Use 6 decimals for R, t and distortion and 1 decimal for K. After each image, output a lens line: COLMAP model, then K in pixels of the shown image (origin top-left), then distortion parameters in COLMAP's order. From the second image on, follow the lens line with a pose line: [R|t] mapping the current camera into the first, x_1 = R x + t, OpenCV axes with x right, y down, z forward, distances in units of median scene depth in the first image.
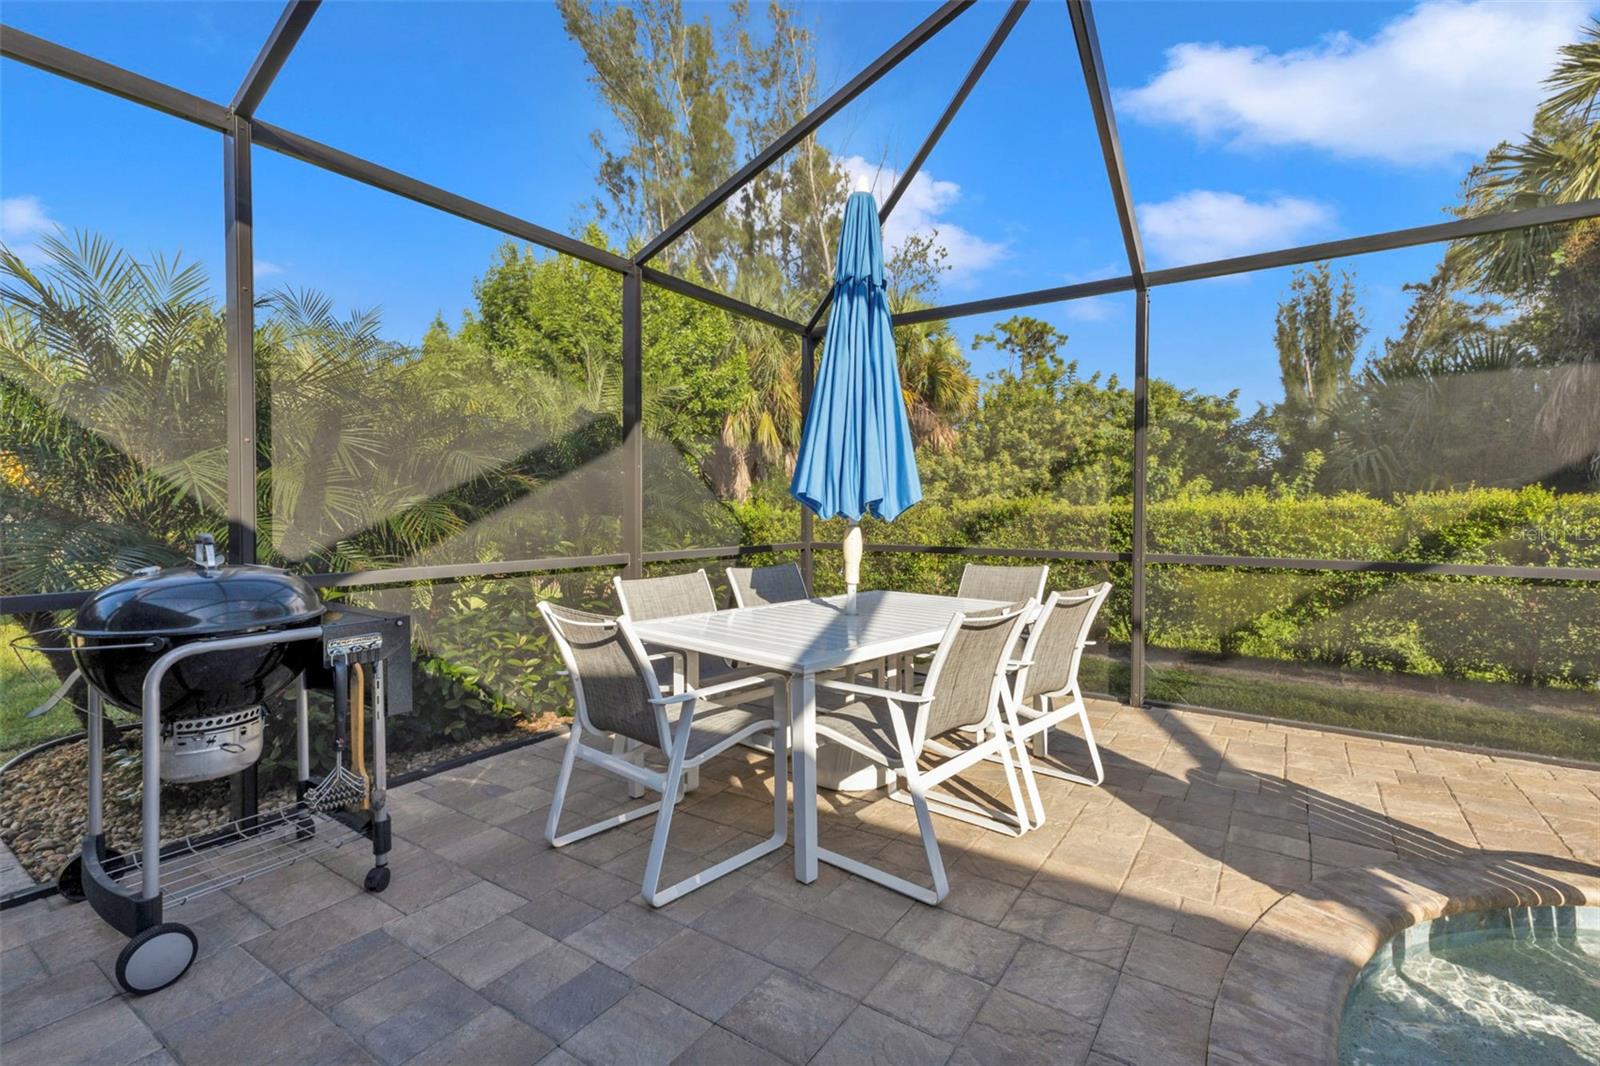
lens RADIAL K [[713.8, 0, 801.1], [0, 713.8, 524.6], [0, 0, 1]] dist [0.016376, -0.003953]
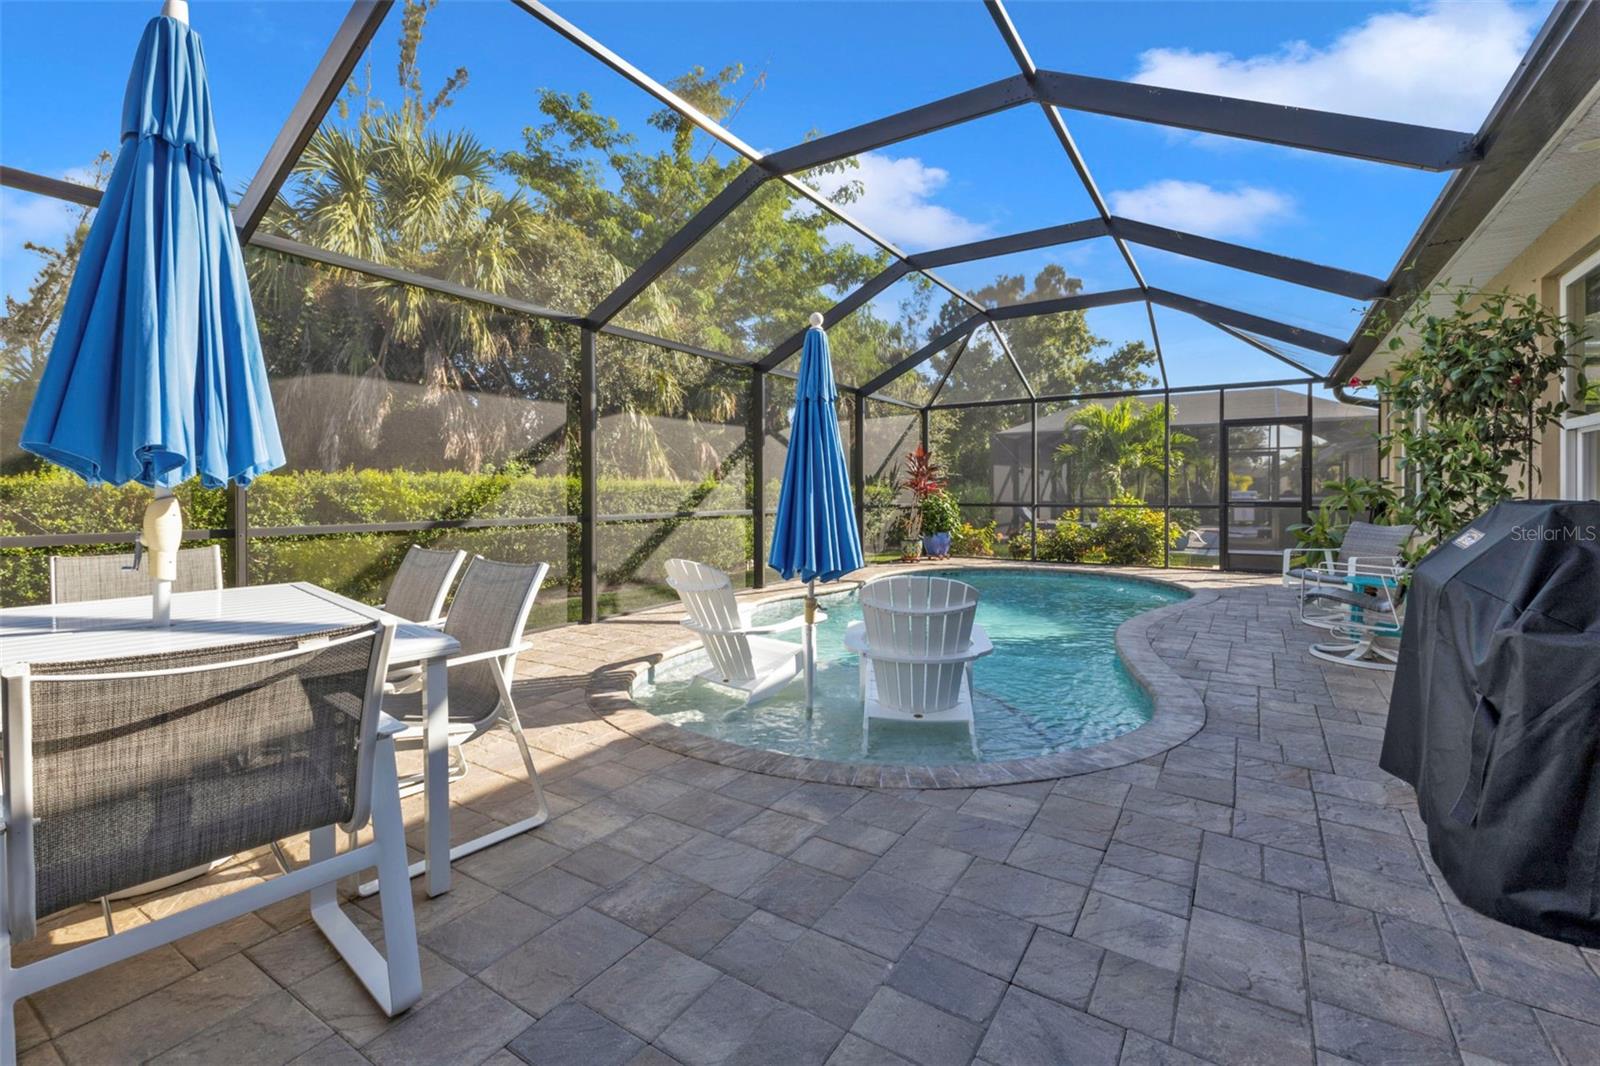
lens RADIAL K [[713.8, 0, 795.7], [0, 713.8, 495.6], [0, 0, 1]] dist [0.016376, -0.003953]
pose [[-0.026963, -0.007137, 0.999611, -0.194426], [0.024125, 0.999679, 0.007788, 0.003509], [-0.999345, 0.024325, -0.026783, 0.127220]]
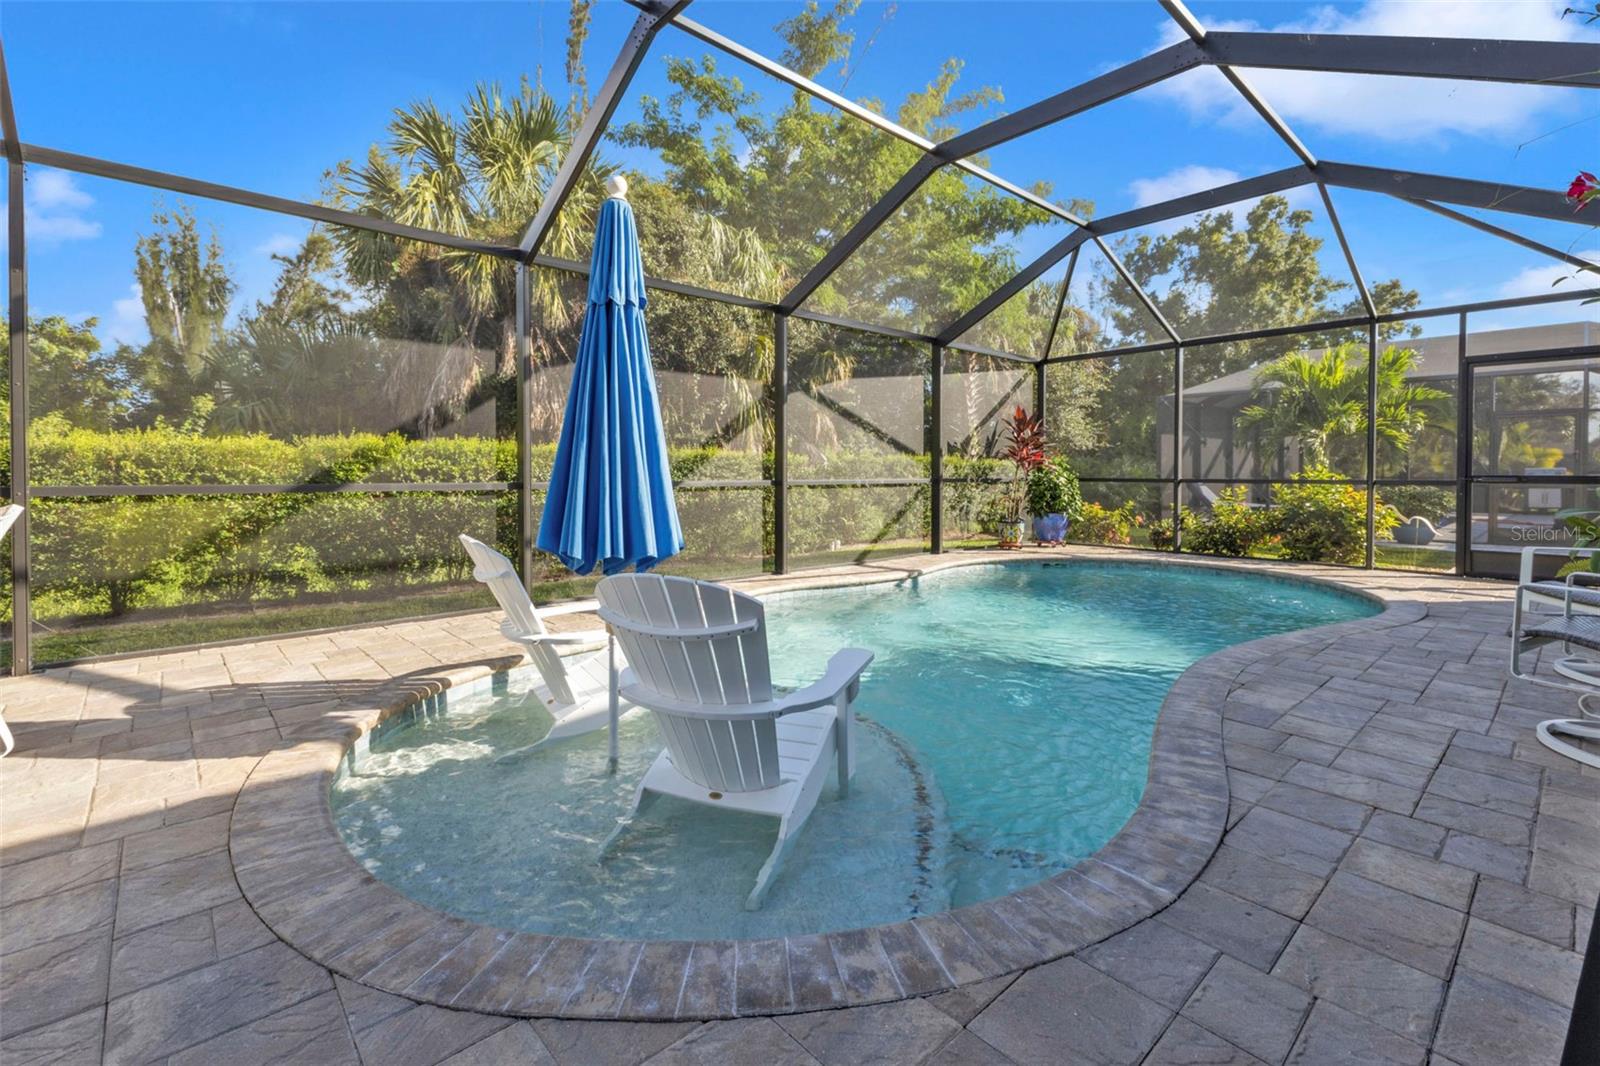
lens RADIAL K [[713.8, 0, 807.1], [0, 713.8, 481.6], [0, 0, 1]] dist [0.016376, -0.003953]
pose [[0.229800, -0.014823, 0.973125, -0.048800], [0.019643, 0.999751, 0.010590, 0.018186], [-0.973040, 0.016681, 0.230034, -0.021673]]
